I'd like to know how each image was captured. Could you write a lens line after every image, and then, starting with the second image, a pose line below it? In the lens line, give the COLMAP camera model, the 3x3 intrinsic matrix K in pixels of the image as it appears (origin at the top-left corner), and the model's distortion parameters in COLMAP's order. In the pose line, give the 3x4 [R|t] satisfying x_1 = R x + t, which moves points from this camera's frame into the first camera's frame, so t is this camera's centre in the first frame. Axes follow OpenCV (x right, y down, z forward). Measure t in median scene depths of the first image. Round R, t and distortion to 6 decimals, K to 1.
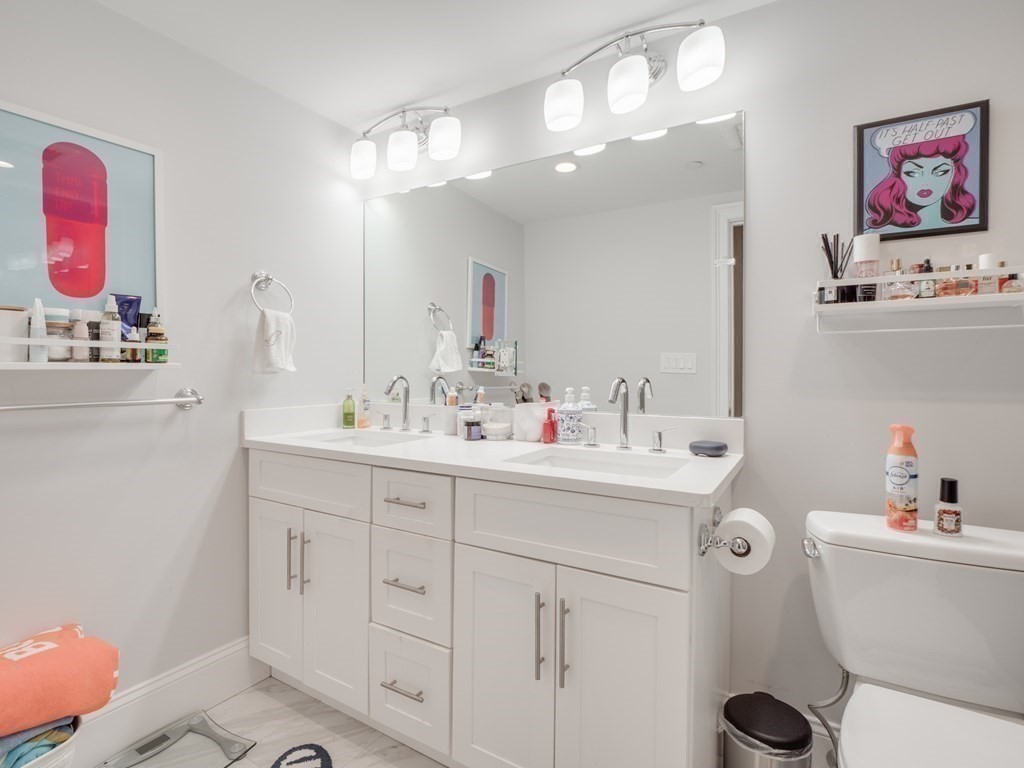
lens RADIAL K [[499.6, 0, 509.4], [0, 499.6, 374.4], [0, 0, 1]] dist [-0.015175, 0.000719]
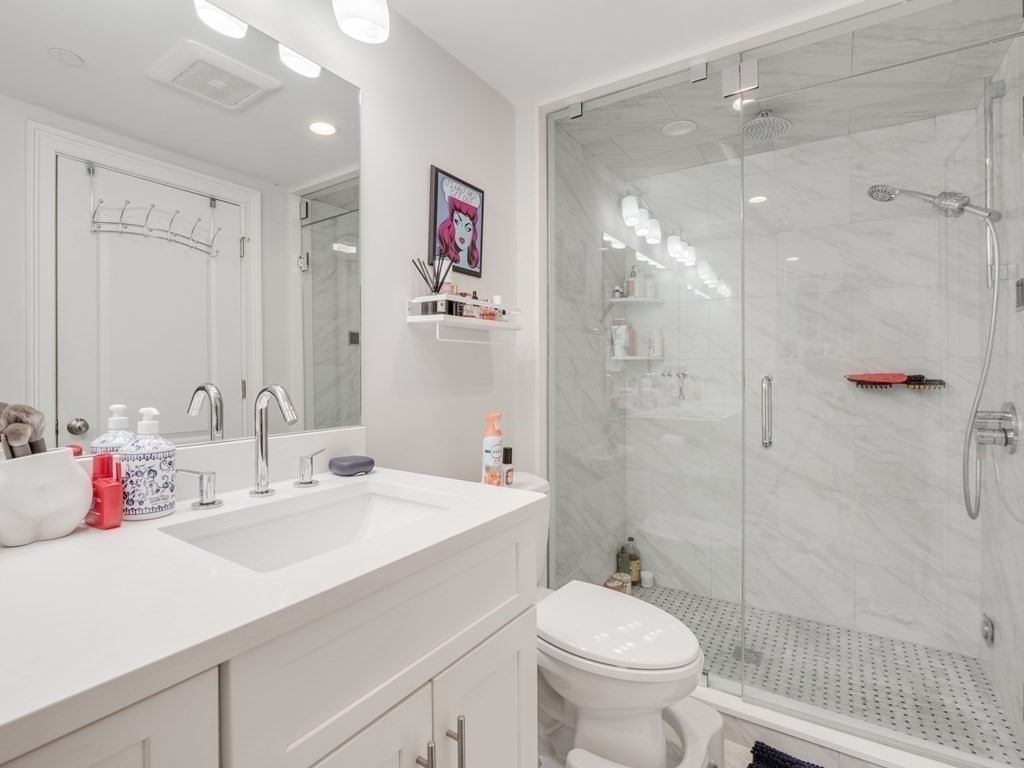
lens RADIAL K [[499.6, 0, 509.4], [0, 499.6, 374.4], [0, 0, 1]] dist [-0.015175, 0.000719]
pose [[0.051862, -0.004655, 0.998643, -0.503938], [0.011056, 0.999931, 0.004087, -0.007907], [-0.998593, 0.010829, 0.051910, 0.804872]]
